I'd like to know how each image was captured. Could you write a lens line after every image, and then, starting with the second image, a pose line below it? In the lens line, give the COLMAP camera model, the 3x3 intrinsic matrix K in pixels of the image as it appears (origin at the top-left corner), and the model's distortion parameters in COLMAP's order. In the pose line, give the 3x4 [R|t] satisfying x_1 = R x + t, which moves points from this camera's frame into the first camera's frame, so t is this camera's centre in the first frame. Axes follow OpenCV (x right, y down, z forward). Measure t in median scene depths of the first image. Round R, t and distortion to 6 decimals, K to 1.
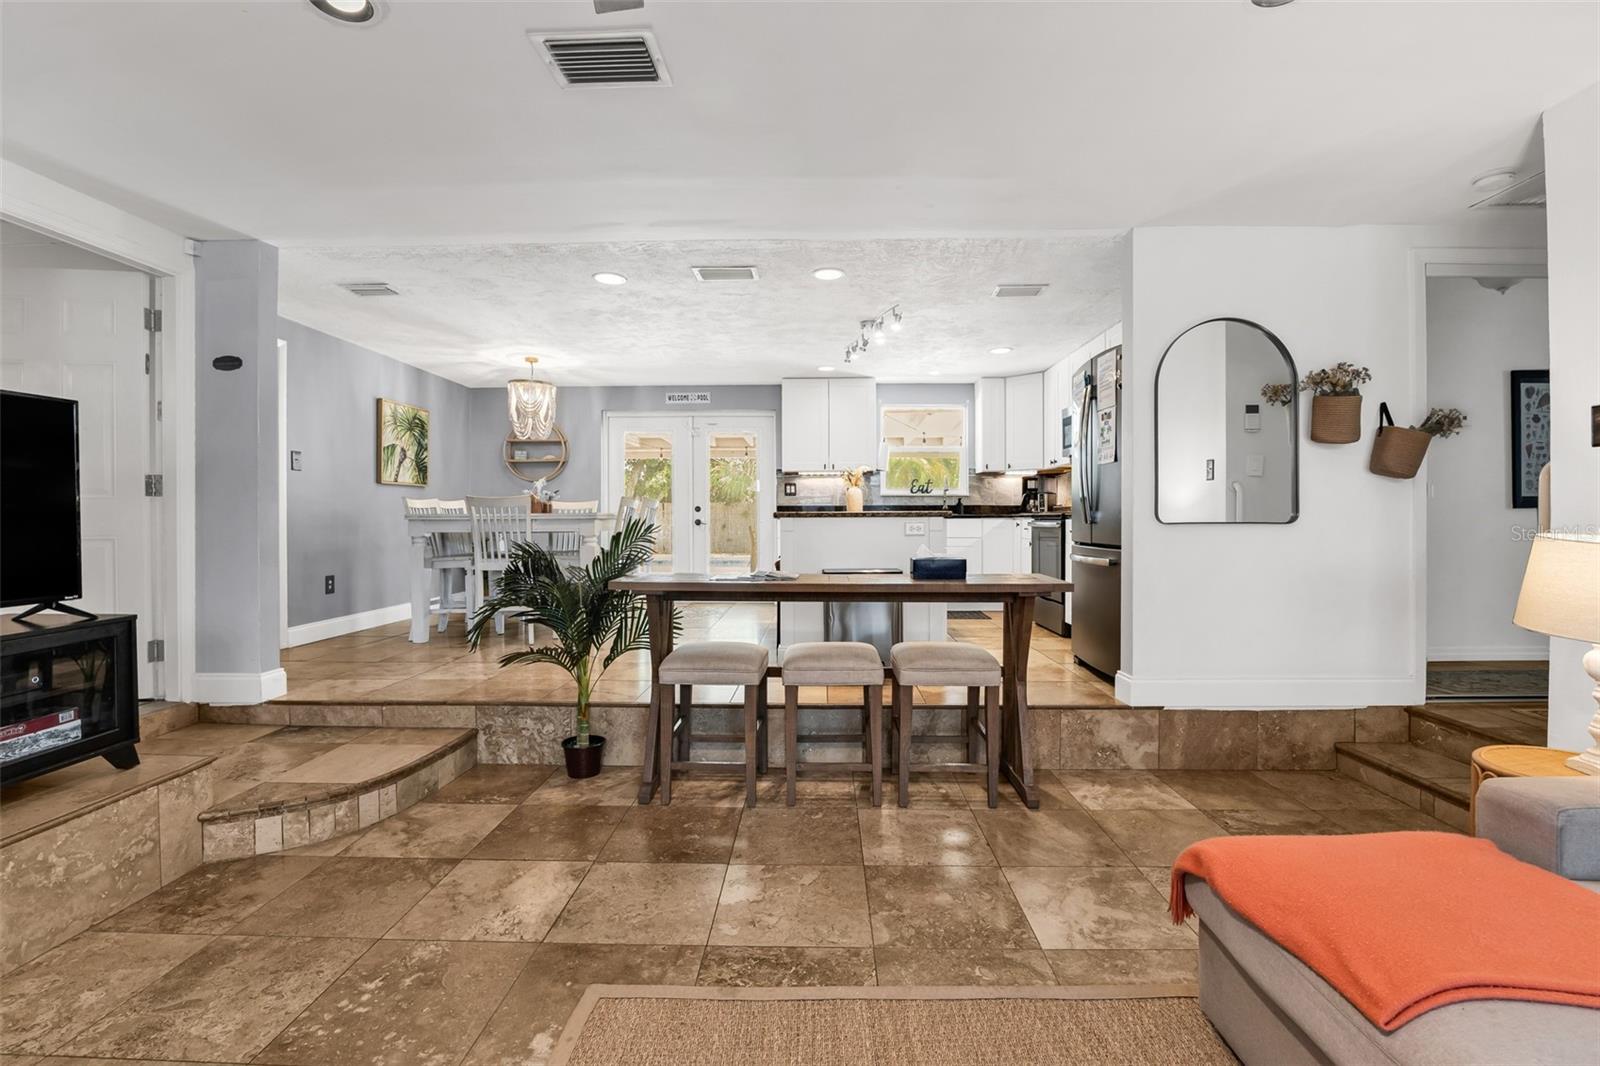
lens RADIAL K [[705.1, 0, 809.8], [0, 705.1, 524.6], [0, 0, 1]] dist [-0.025304, 0.000082]
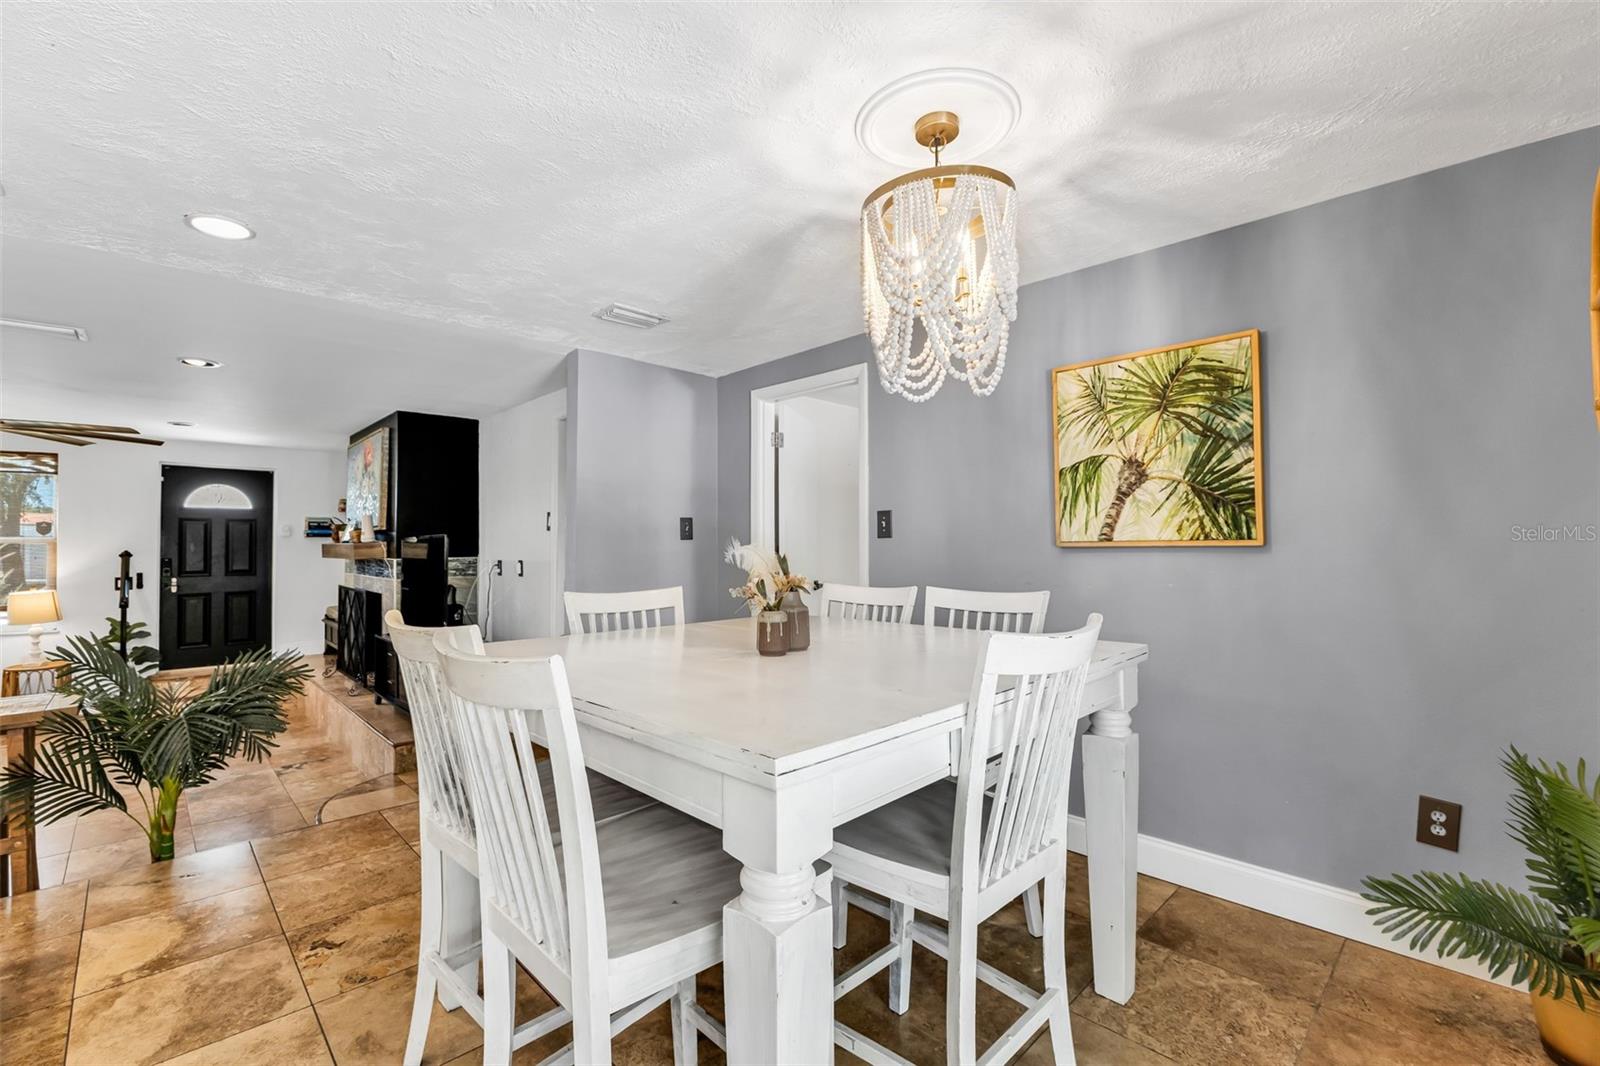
lens RADIAL K [[699.8, 0, 804.2], [0, 699.8, 531.0], [0, 0, 1]] dist [-0.011207, -0.001625]
pose [[-0.707315, -0.008235, -0.706850, -0.253576], [0.001111, 0.999918, -0.012760, -0.104130], [0.706897, -0.009811, -0.707248, 1.968679]]
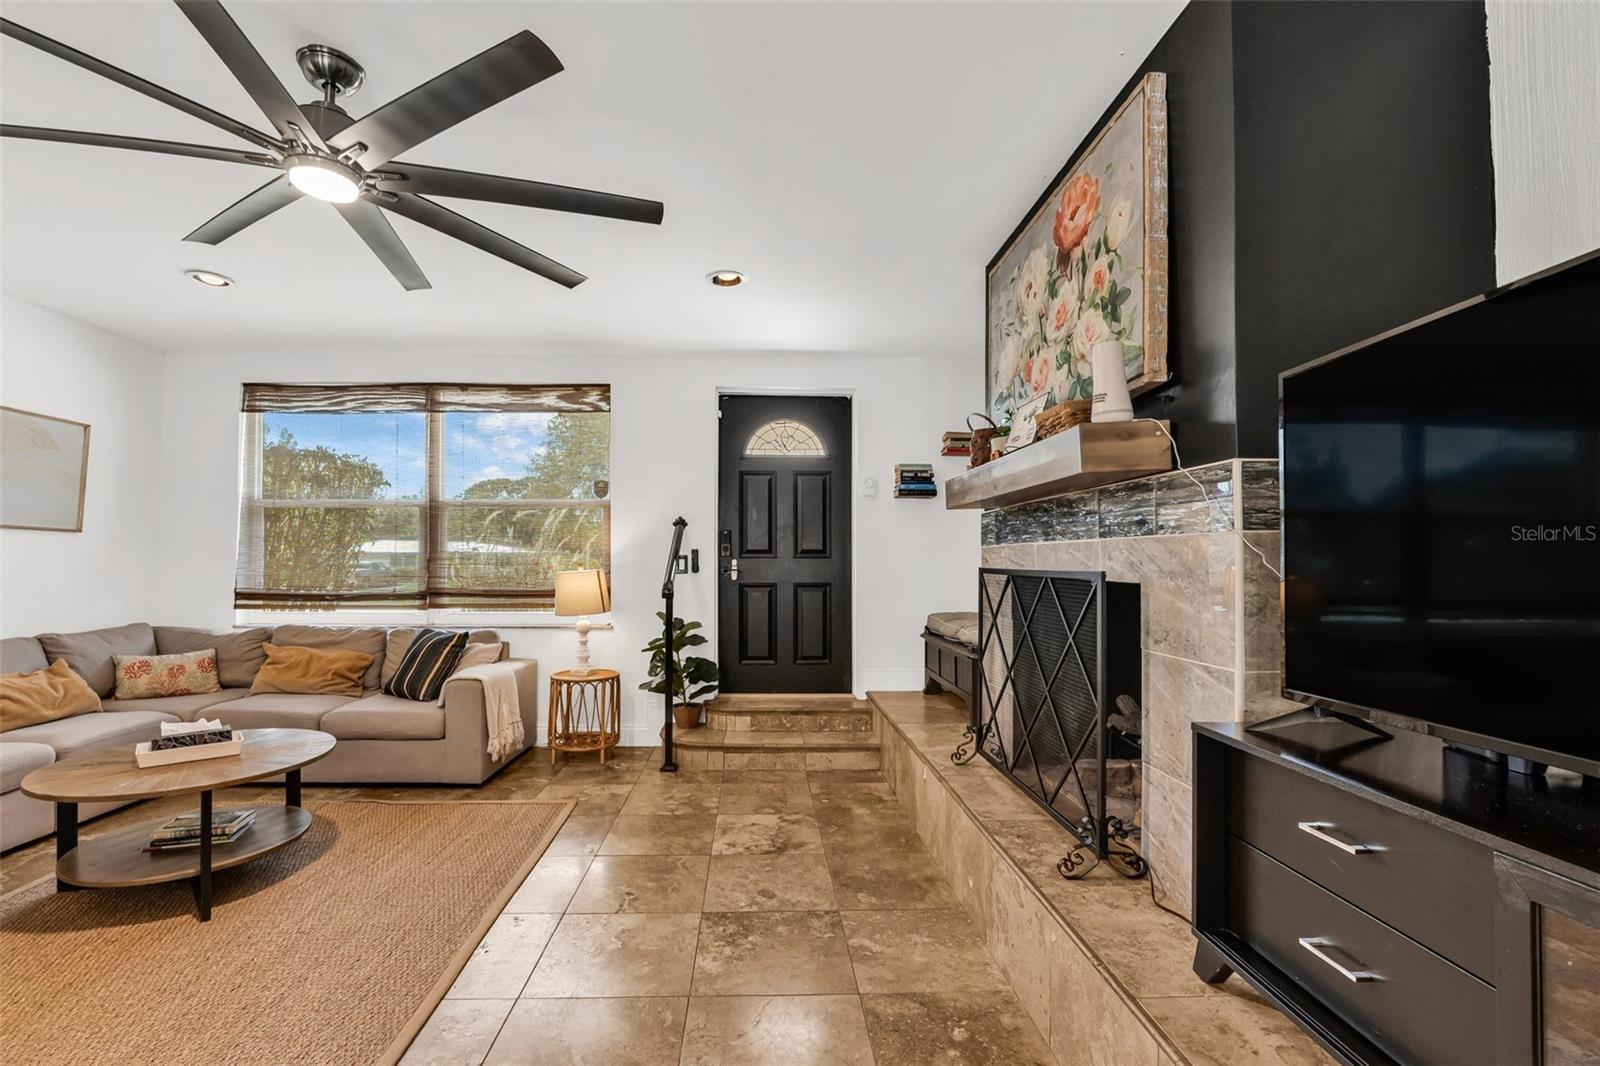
lens RADIAL K [[697.3, 0, 775.6], [0, 697.3, 552.2], [0, 0, 1]] dist [-0.019299, 0.000015]
pose [[-0.998894, -0.000688, -0.047016, -0.391257], [-0.000367, 0.999976, -0.006848, -0.004530], [0.047019, -0.006823, -0.998871, 0.694746]]
